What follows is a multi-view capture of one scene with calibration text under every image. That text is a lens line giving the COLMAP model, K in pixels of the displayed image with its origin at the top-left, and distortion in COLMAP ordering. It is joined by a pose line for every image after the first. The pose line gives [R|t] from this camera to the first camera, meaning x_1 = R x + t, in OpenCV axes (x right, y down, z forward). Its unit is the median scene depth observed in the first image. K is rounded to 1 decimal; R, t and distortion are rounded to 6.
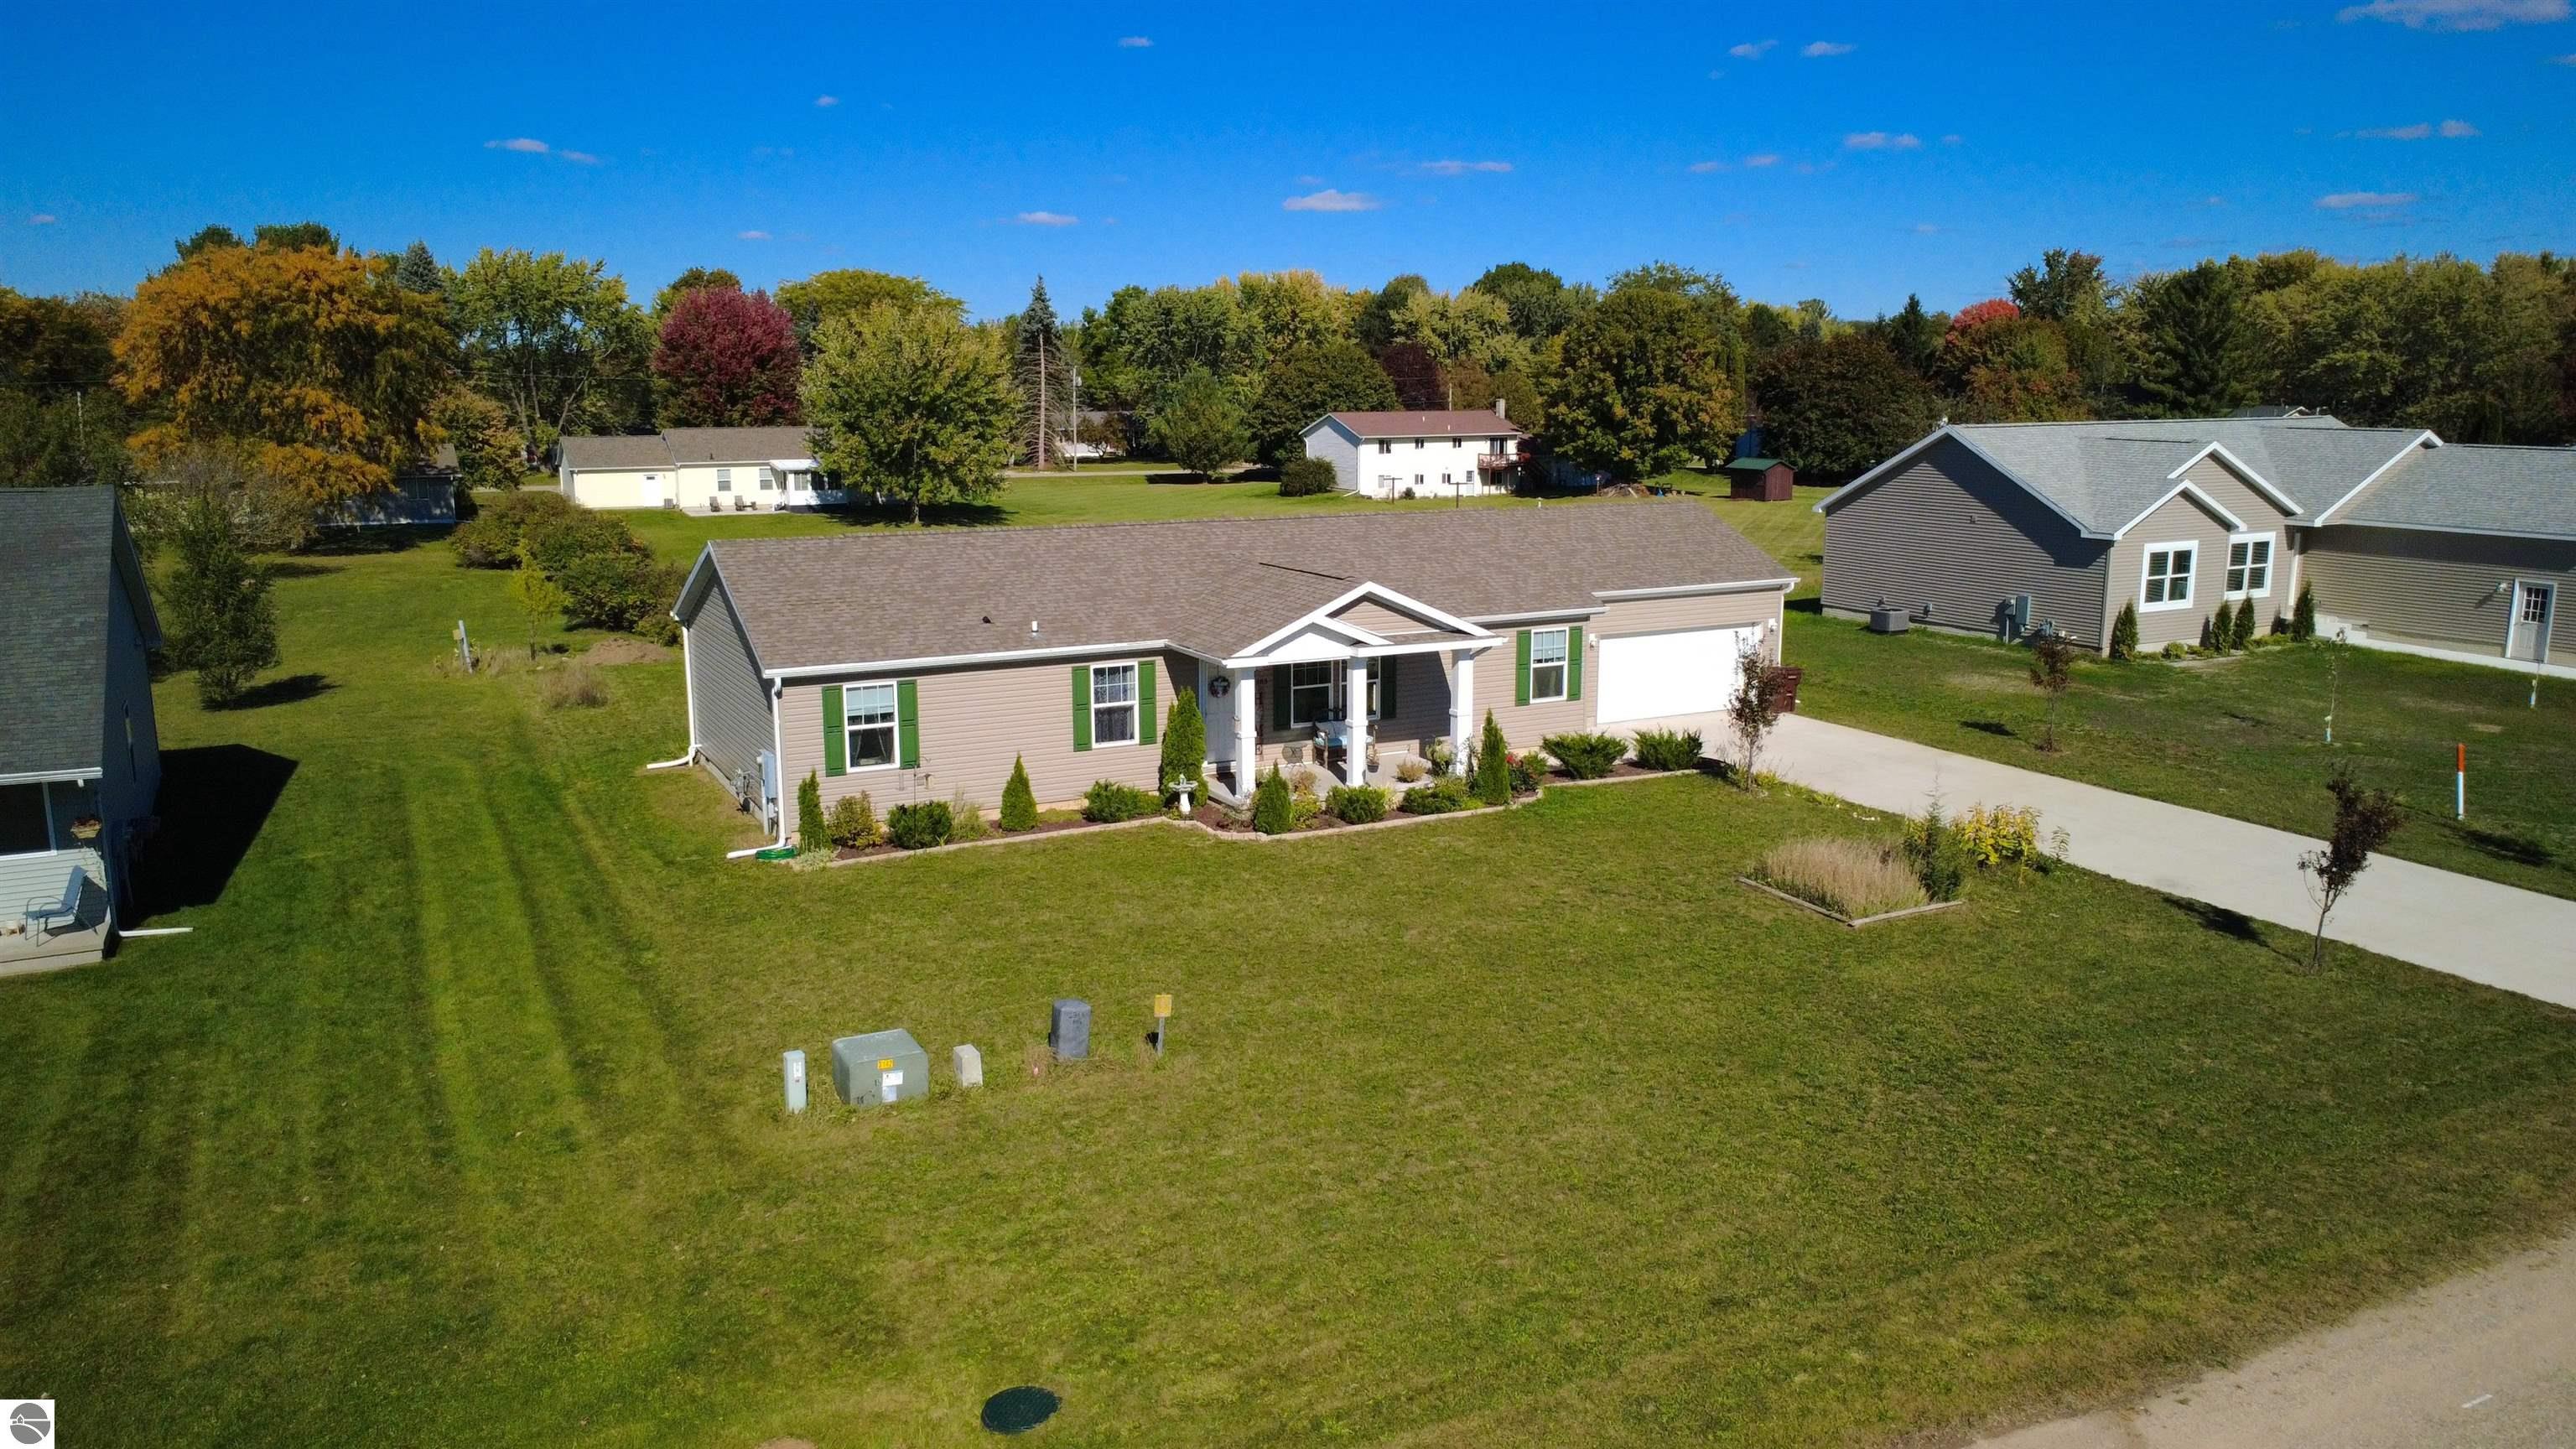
lens RADIAL K [[1854.9, 0, 1288.0], [0, 1854.9, 724.5], [0, 0, 1]] dist [0.010776, -0.009733]
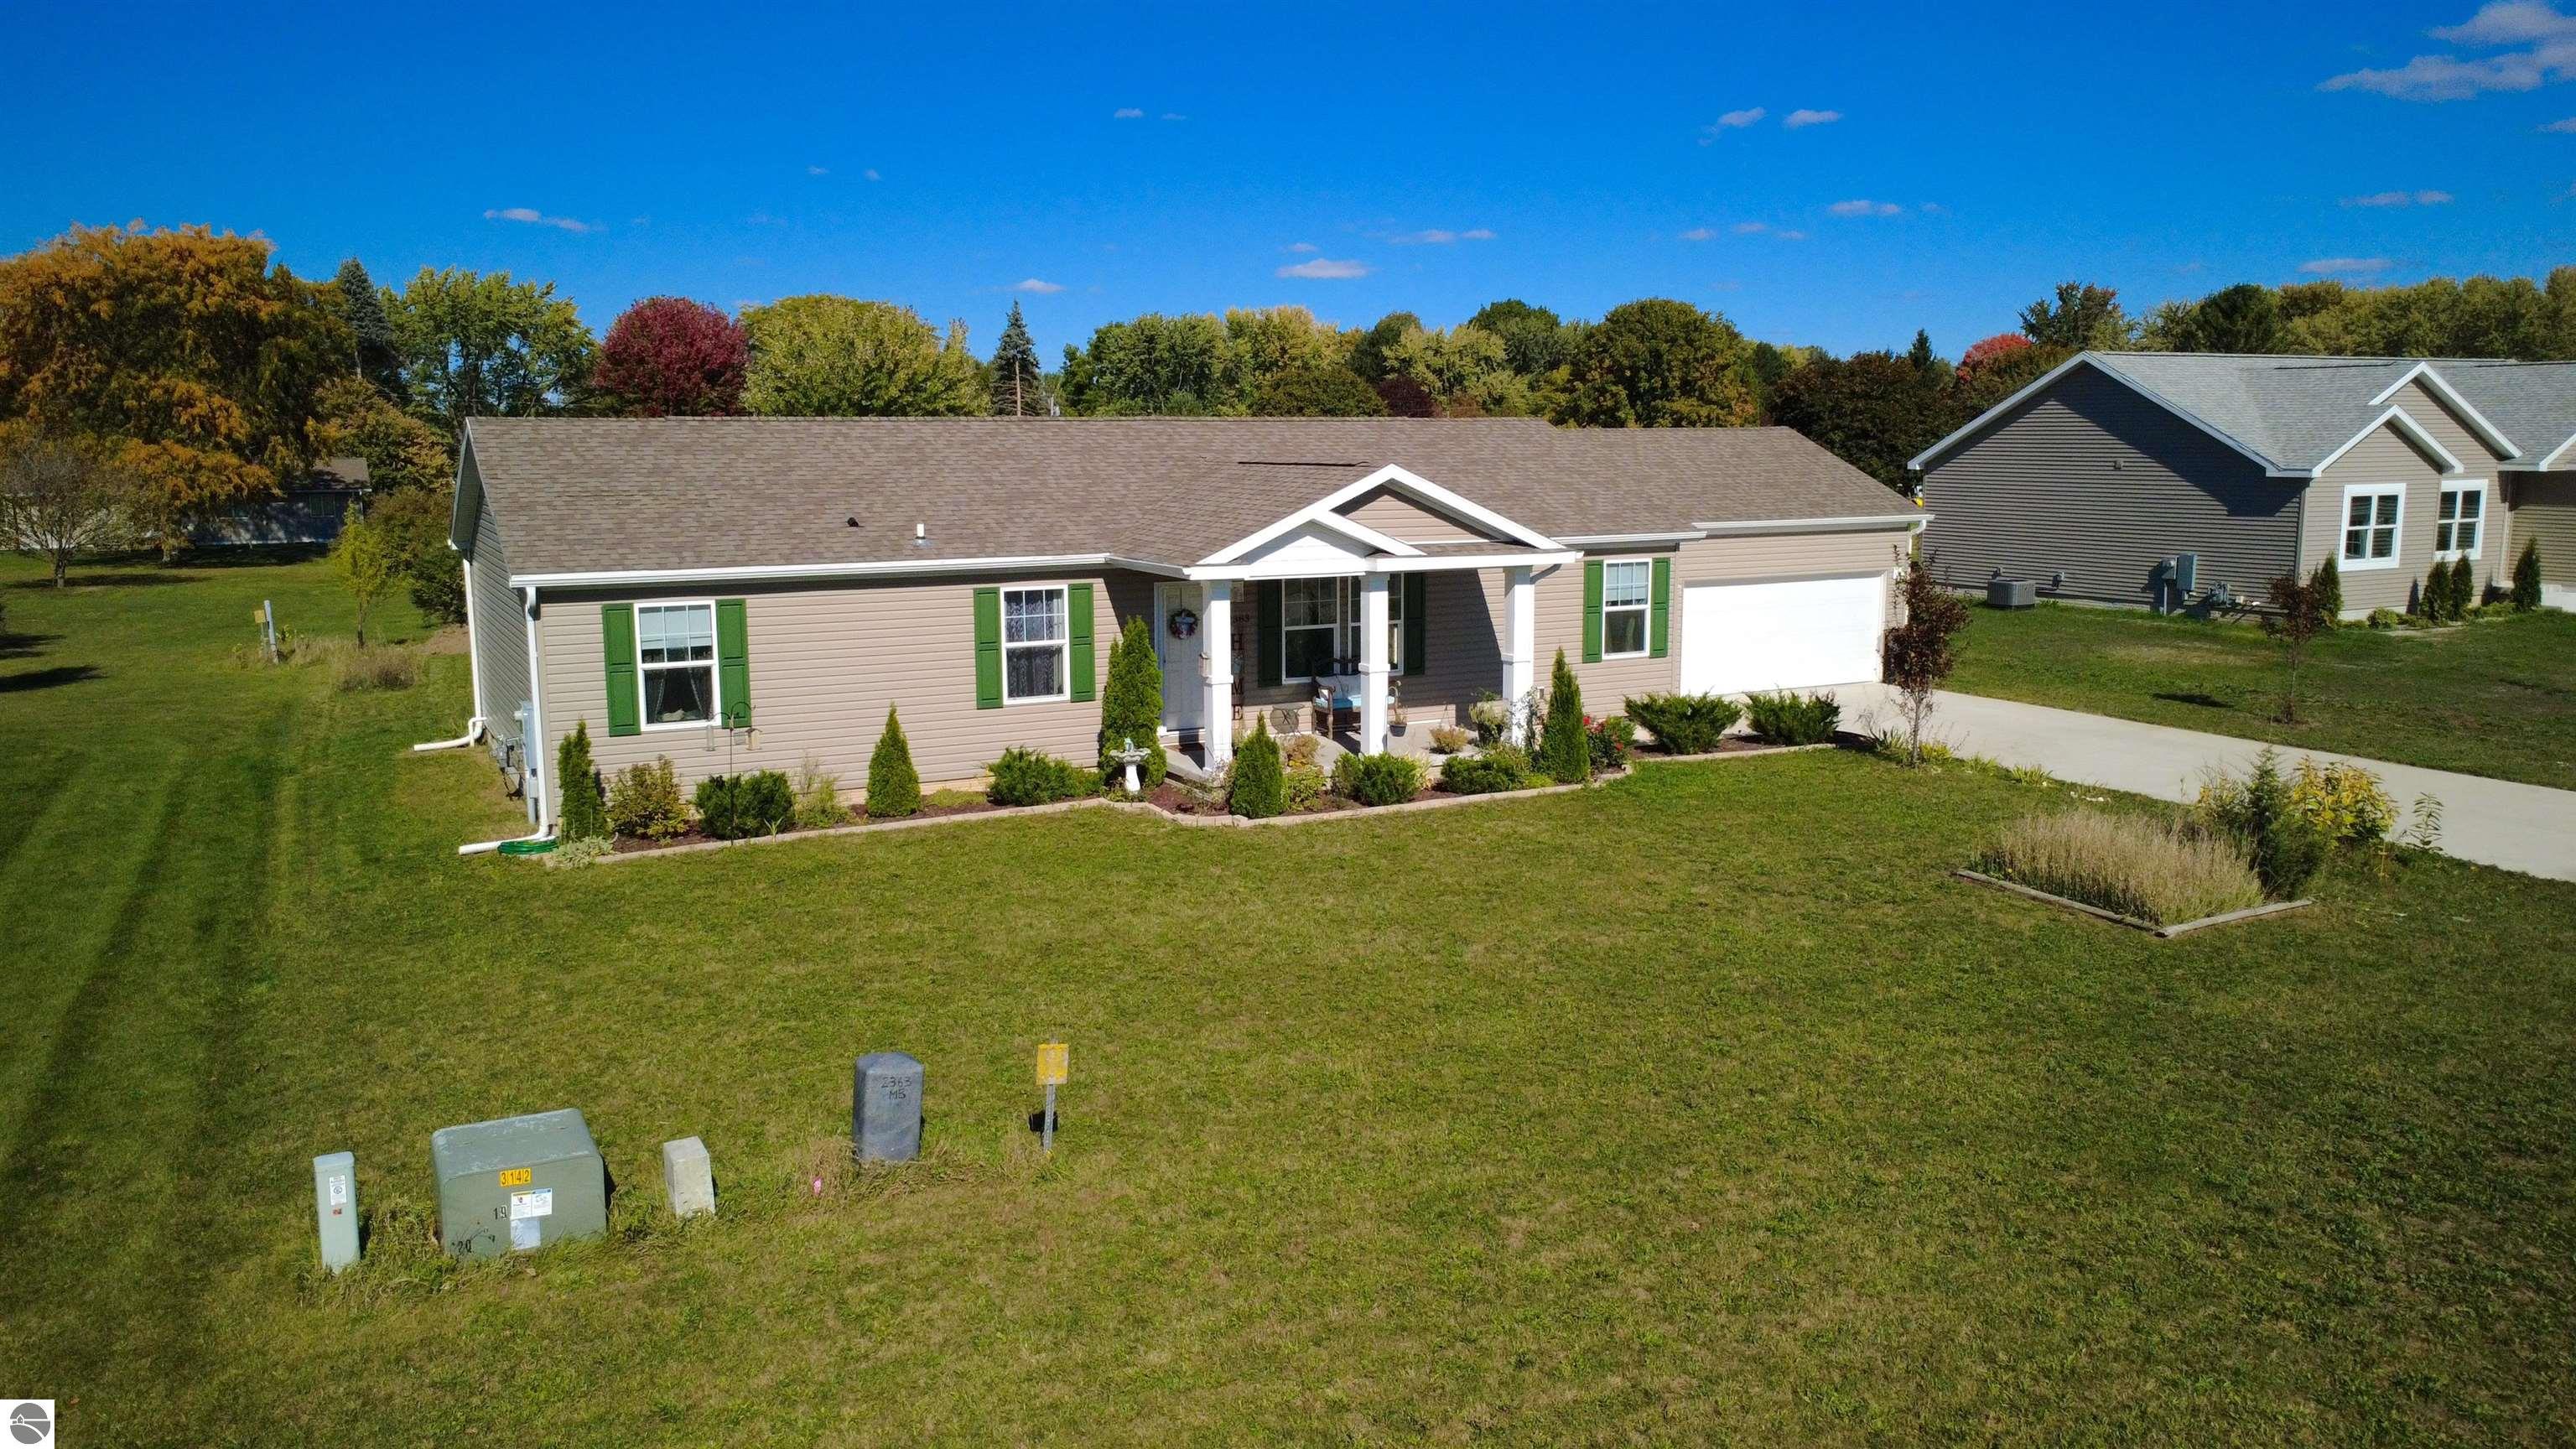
lens RADIAL K [[1854.9, 0, 1288.0], [0, 1854.9, 724.5], [0, 0, 1]] dist [0.010776, -0.009733]
pose [[0.999980, -0.003285, 0.005440, -0.000097], [0.003470, 0.999402, -0.034397, 0.030702], [-0.005324, 0.034415, 0.999393, 0.195425]]
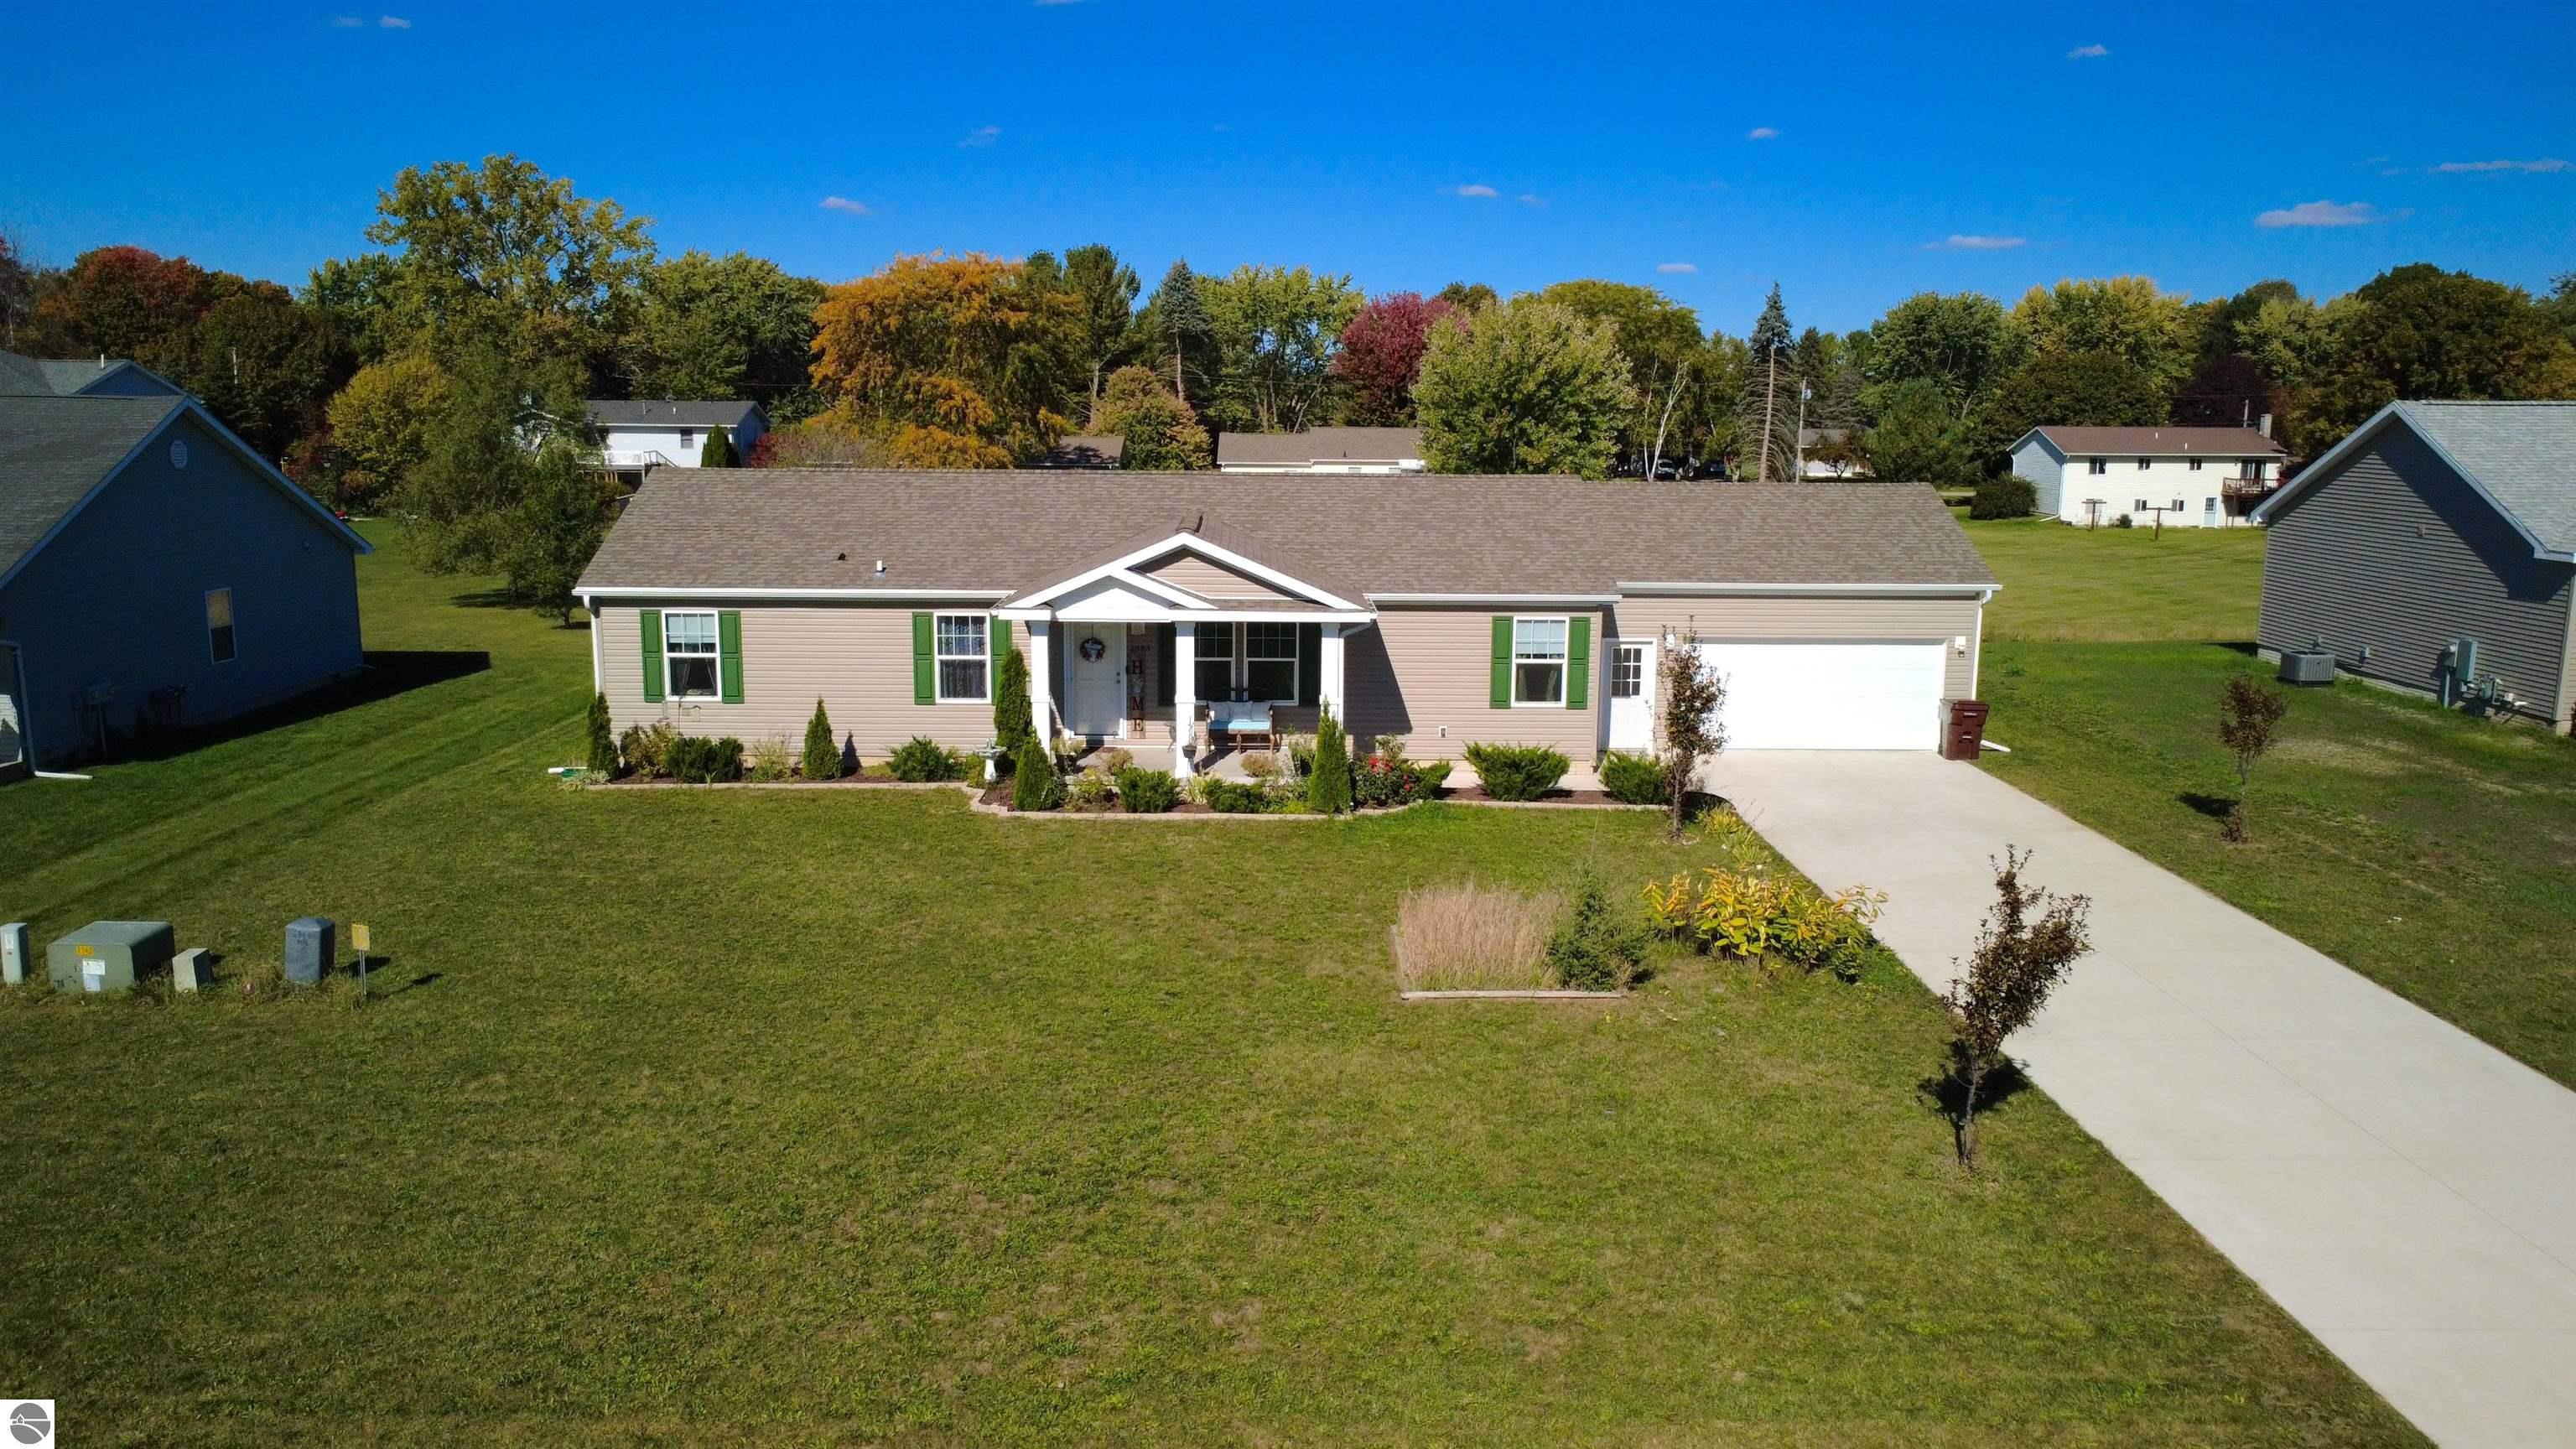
lens RADIAL K [[1854.9, 0, 1288.0], [0, 1854.9, 724.5], [0, 0, 1]] dist [0.010776, -0.009733]
pose [[0.889928, 0.089361, -0.447262, 0.315013], [-0.096274, 0.995328, 0.007304, -0.000062], [0.445825, 0.036559, 0.894373, 0.172548]]
